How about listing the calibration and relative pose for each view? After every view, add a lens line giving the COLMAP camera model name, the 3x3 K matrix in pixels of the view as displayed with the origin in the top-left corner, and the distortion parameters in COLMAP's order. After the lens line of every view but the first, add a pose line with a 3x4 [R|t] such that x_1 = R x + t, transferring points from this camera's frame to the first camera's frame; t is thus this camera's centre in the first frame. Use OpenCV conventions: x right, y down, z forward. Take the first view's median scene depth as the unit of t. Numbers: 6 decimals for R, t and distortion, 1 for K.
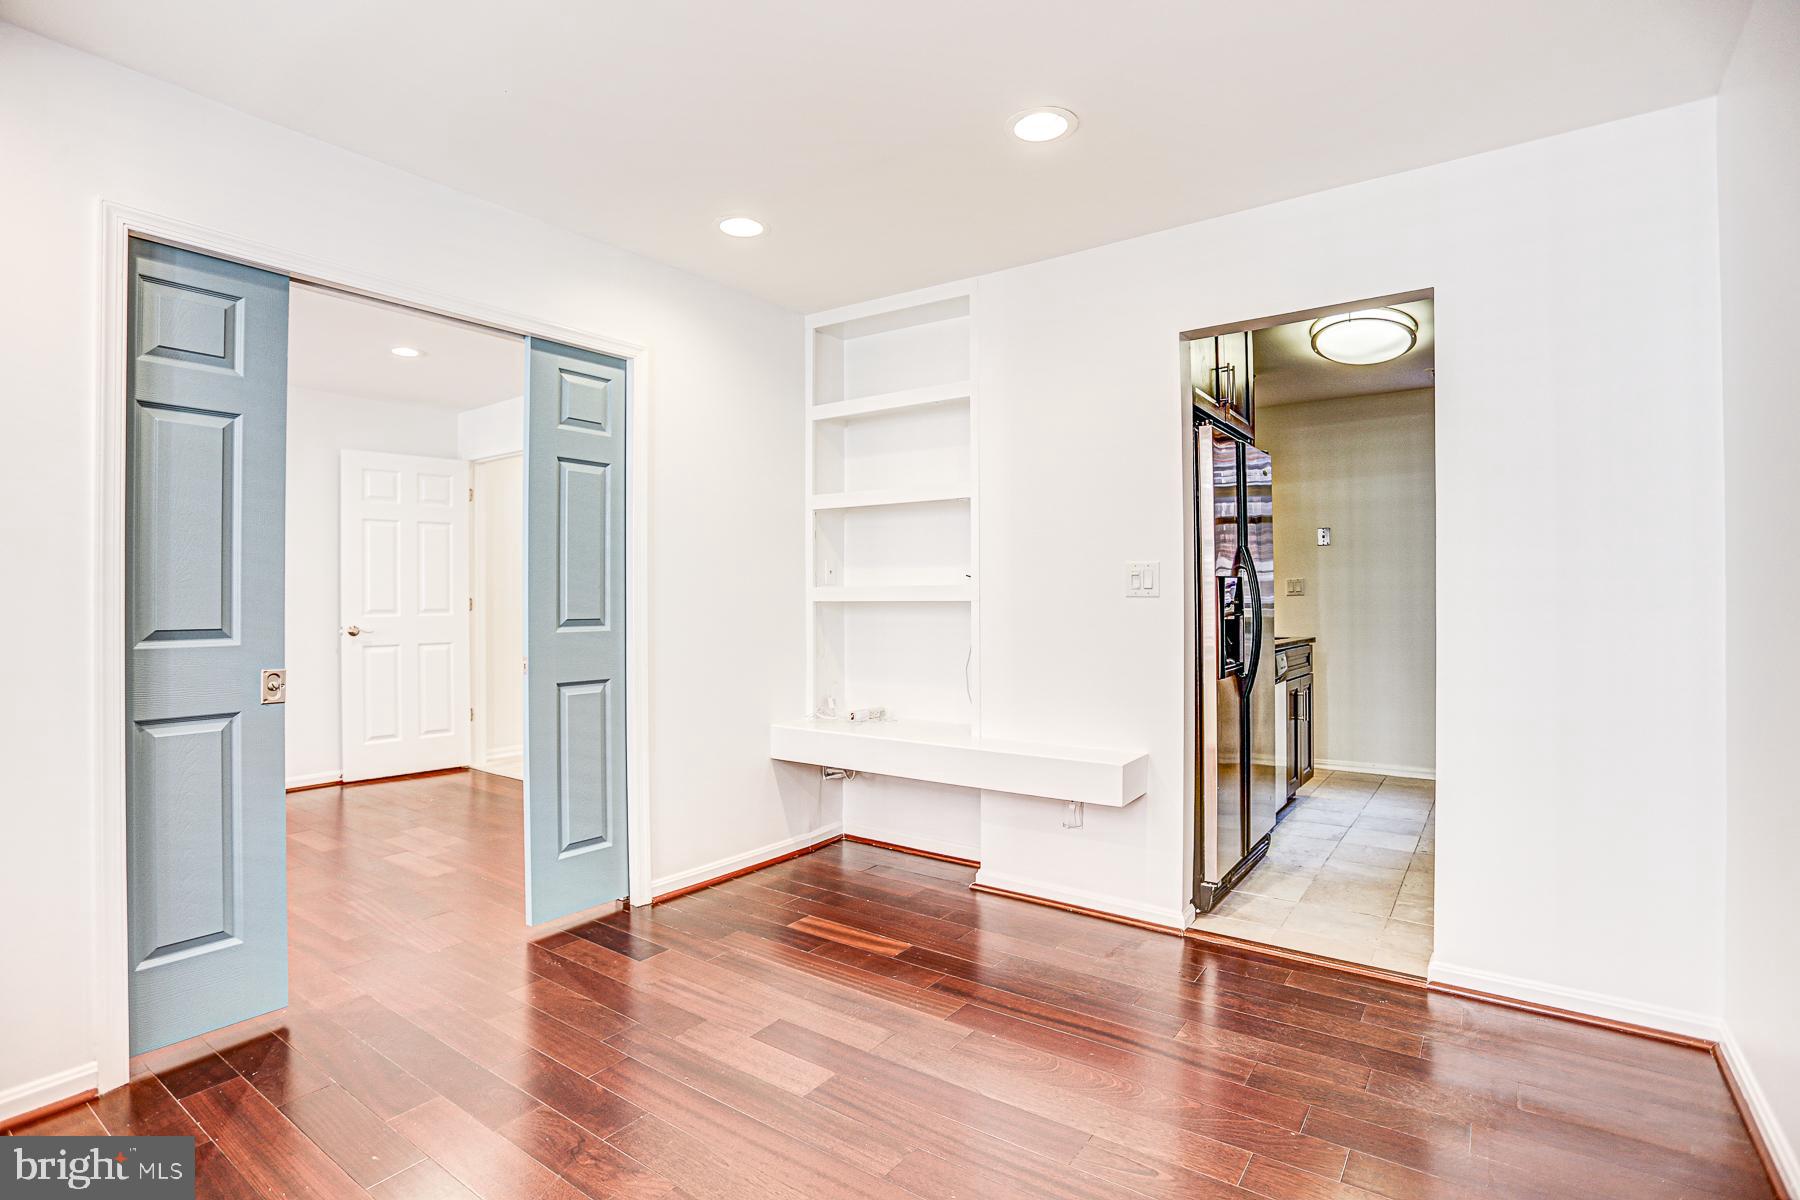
lens RADIAL K [[894.9, 0, 913.5], [0, 894.9, 602.8], [0, 0, 1]] dist [-0.001454, 0.008530]
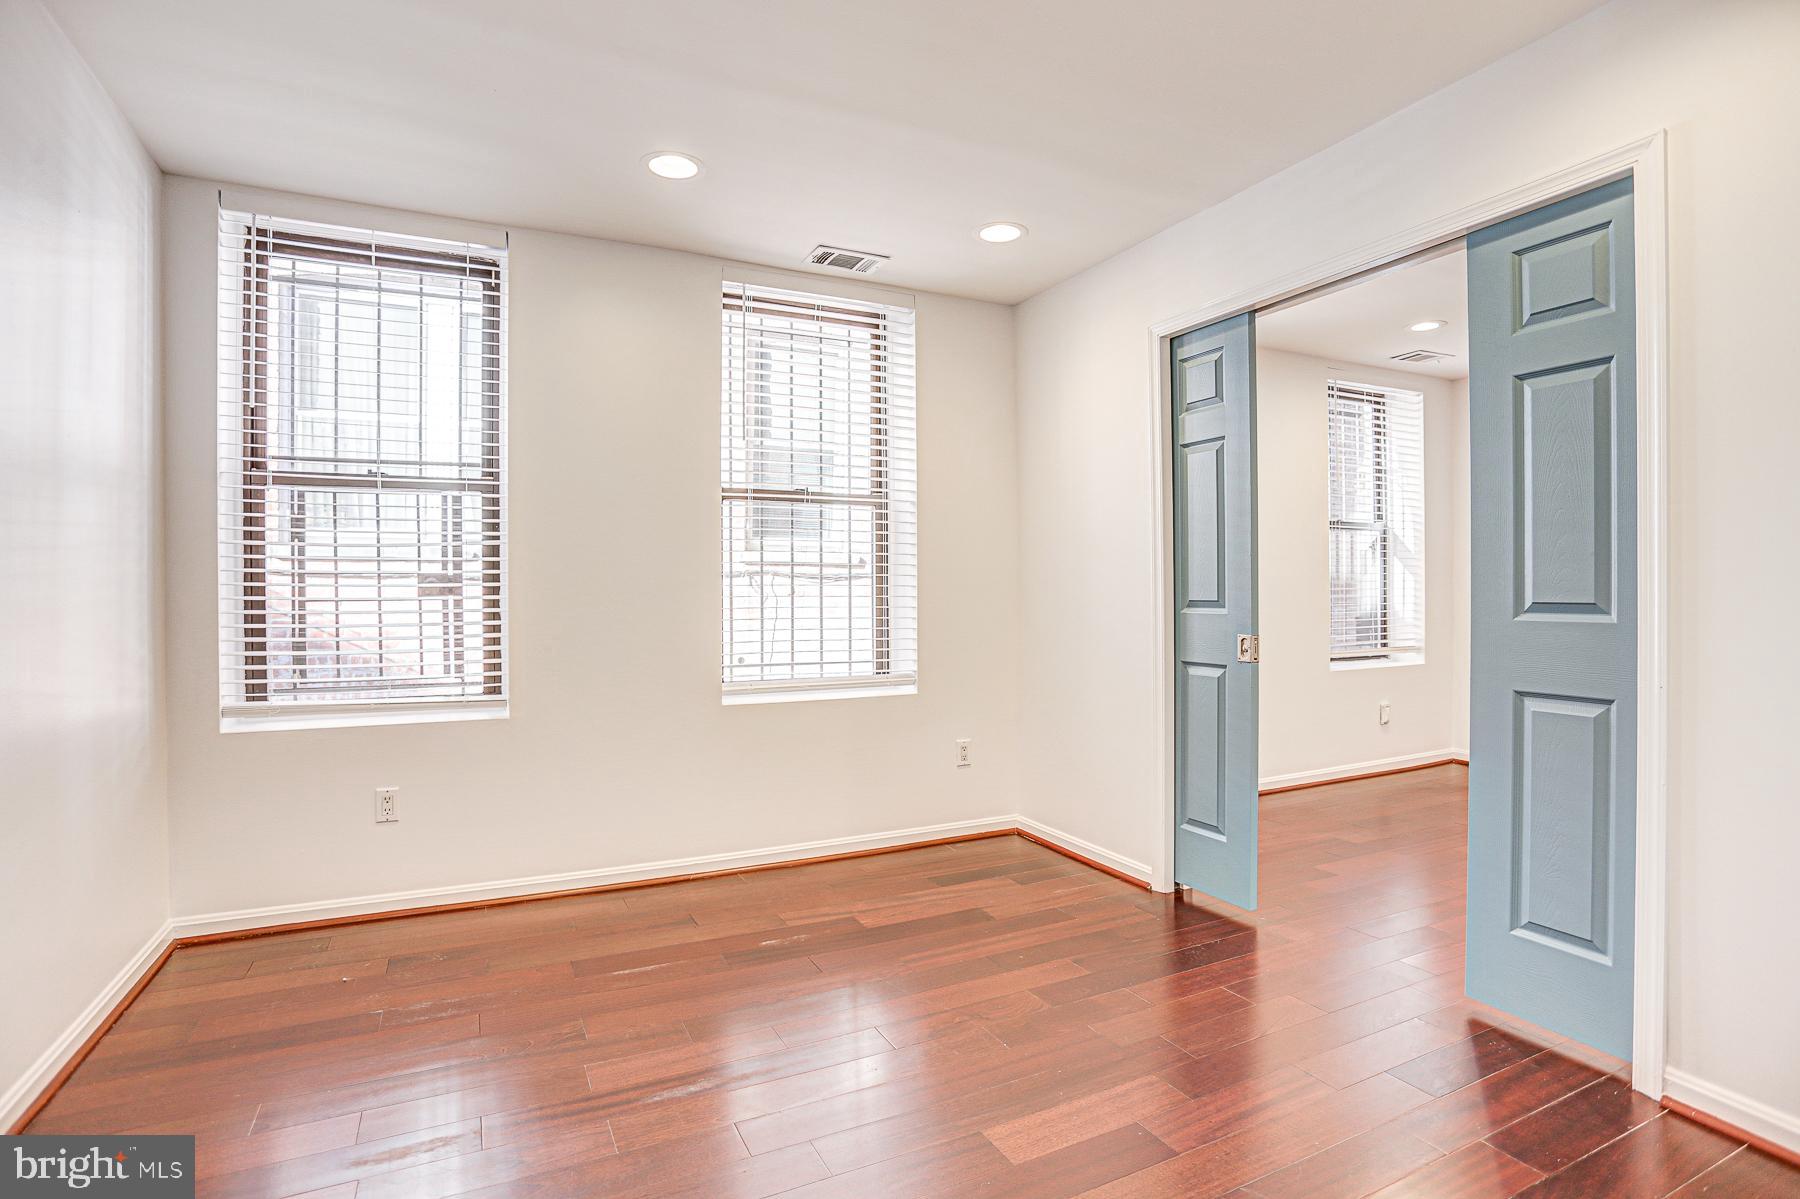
lens RADIAL K [[894.9, 0, 897.7], [0, 894.9, 588.1], [0, 0, 1]] dist [-0.001454, 0.008530]
pose [[-0.459959, 0.012277, -0.887855, 0.485346], [0.011207, 0.999905, 0.008020, -0.004674], [0.887869, -0.006261, -0.460053, 0.916704]]
